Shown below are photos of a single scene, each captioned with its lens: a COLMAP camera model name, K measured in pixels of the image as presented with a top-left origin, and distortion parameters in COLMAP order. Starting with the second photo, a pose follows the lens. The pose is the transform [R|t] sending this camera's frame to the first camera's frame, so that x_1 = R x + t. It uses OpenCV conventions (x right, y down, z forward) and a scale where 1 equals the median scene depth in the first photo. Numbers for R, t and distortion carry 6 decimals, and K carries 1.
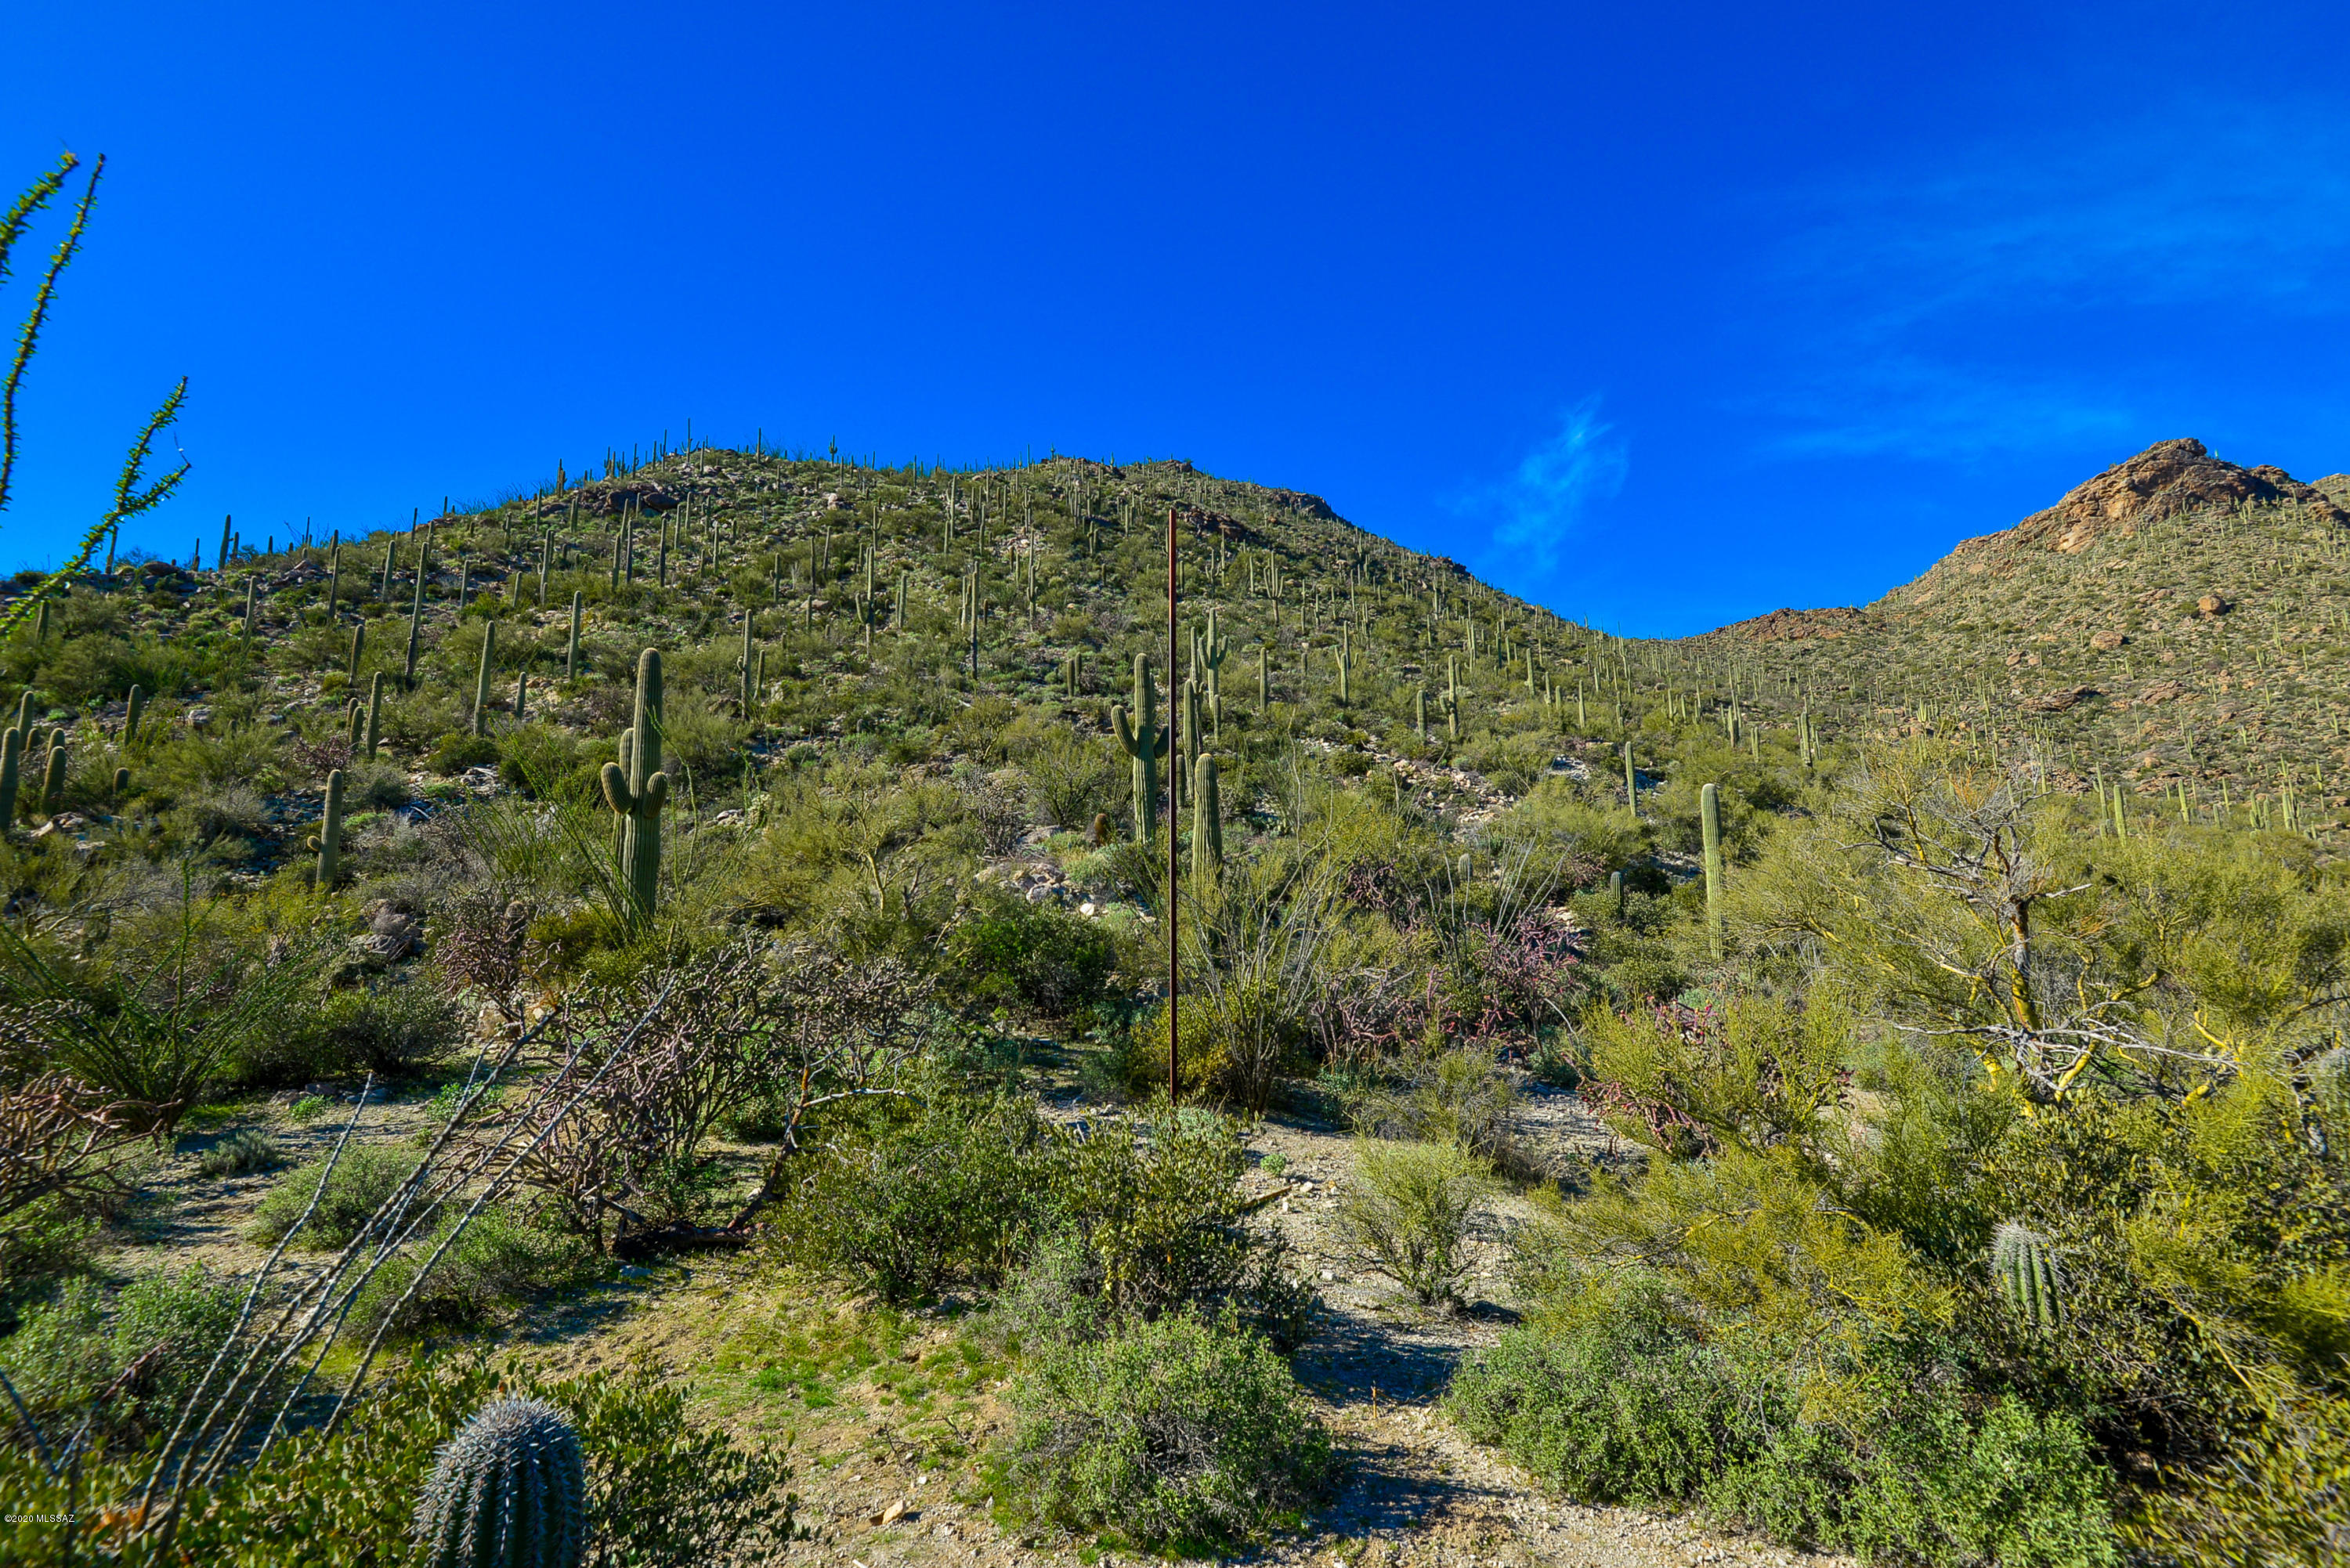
lens RADIAL K [[970.2, 0, 1163.0], [0, 970.2, 778.2], [0, 0, 1]] dist [-0.016272, -0.001049]
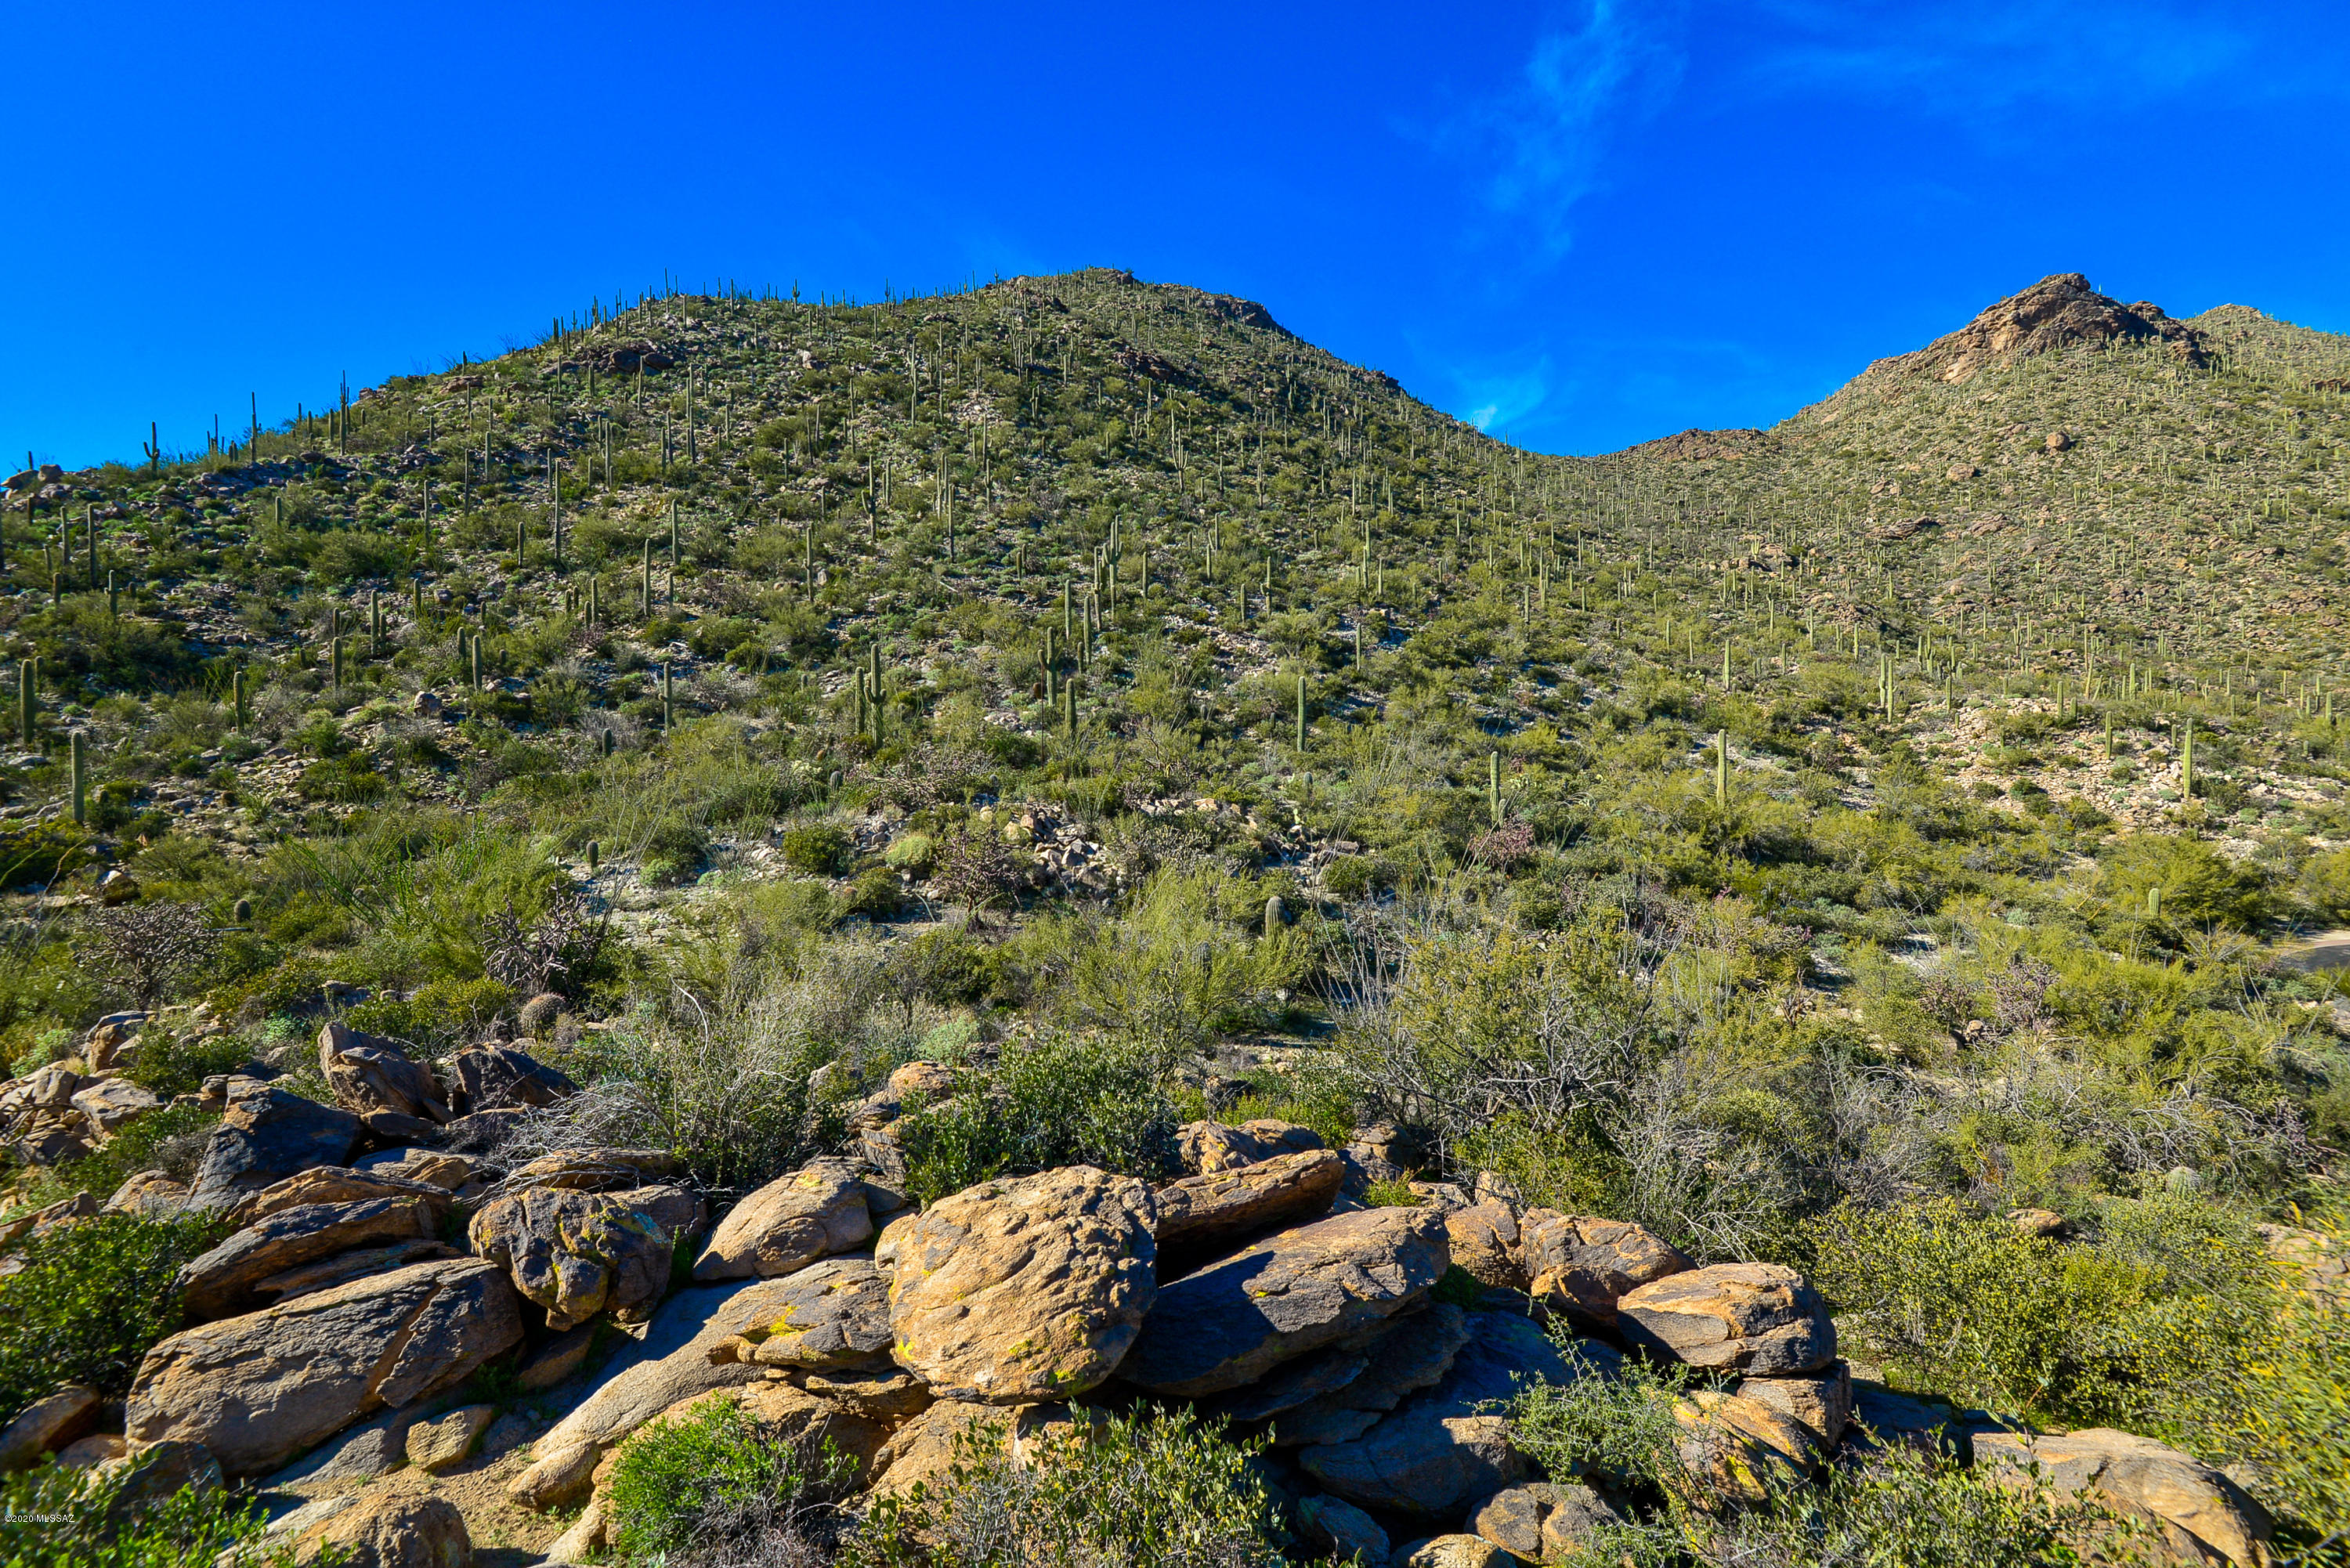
lens RADIAL K [[988.6, 0, 1156.5], [0, 988.6, 729.6], [0, 0, 1]] dist [-0.013794, -0.003033]
pose [[0.998973, 0.003445, 0.045168, 0.014209], [-0.010674, 0.986928, 0.160808, -0.029854], [-0.044024, -0.161125, 0.985952, -0.160979]]
